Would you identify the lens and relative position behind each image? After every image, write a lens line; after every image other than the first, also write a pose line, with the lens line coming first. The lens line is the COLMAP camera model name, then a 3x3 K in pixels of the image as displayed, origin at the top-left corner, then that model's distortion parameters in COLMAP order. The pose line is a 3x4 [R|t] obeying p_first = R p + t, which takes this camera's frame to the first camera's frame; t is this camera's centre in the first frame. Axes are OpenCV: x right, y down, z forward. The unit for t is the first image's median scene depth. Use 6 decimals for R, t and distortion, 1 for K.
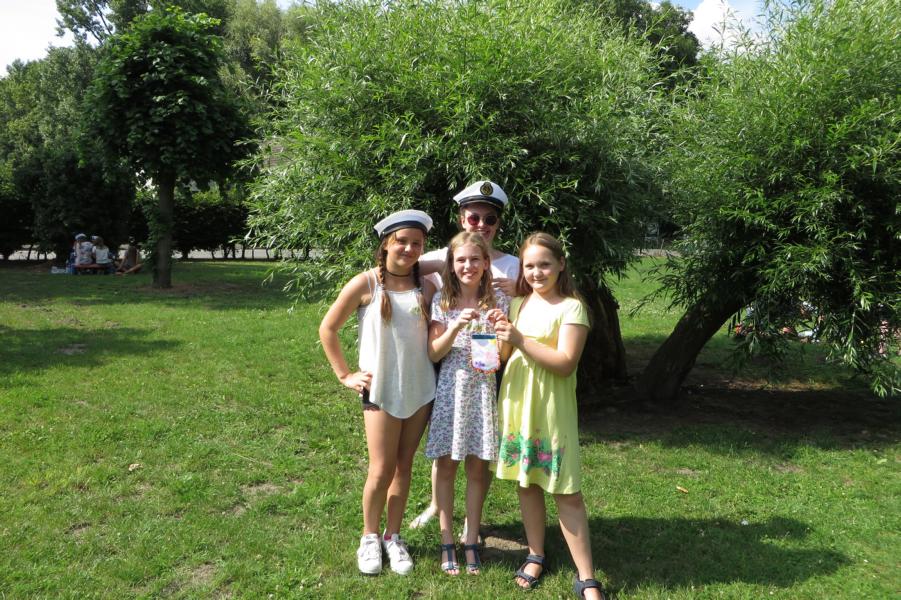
lens RADIAL K [[673.6, 0, 449.8], [0, 673.6, 297.1], [0, 0, 1]] dist [-0.013142, -0.003145]
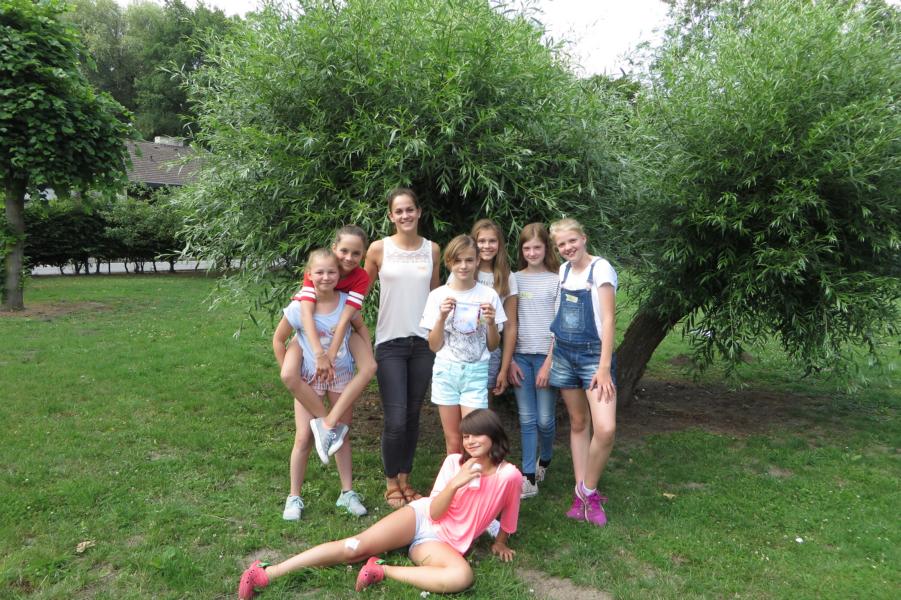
lens RADIAL K [[673.6, 0, 451.1], [0, 673.6, 298.9], [0, 0, 1]] dist [-0.013142, -0.003145]
pose [[0.977662, -0.032729, 0.207620, -0.143300], [0.034502, 0.999392, -0.004925, -0.012255], [-0.207333, 0.011978, 0.978197, 0.098943]]
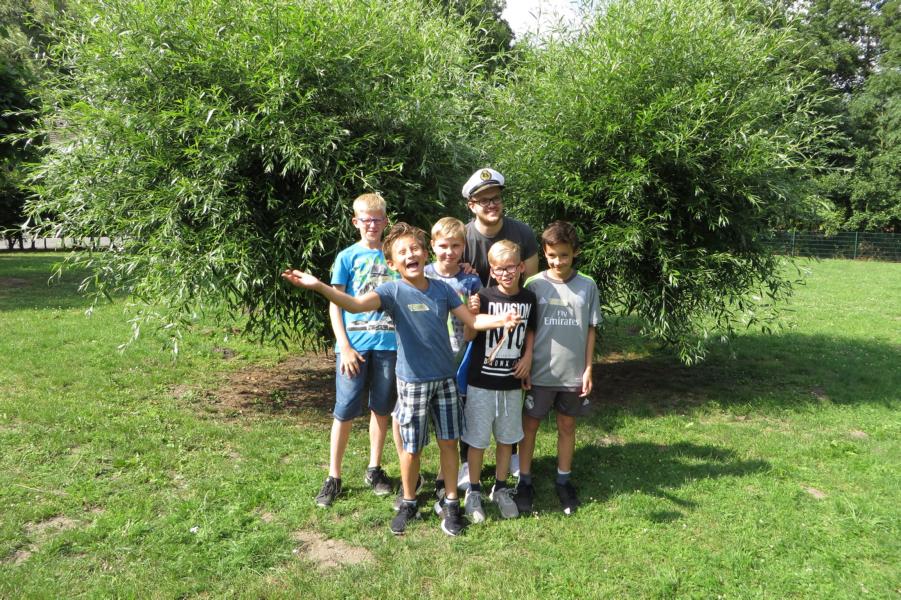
lens RADIAL K [[673.6, 0, 451.9], [0, 673.6, 297.7], [0, 0, 1]] dist [-0.013142, -0.003145]
pose [[0.967137, -0.042785, 0.250629, 0.006752], [0.035939, 0.998847, 0.031834, -0.007488], [-0.251702, -0.021781, 0.967560, 0.037756]]
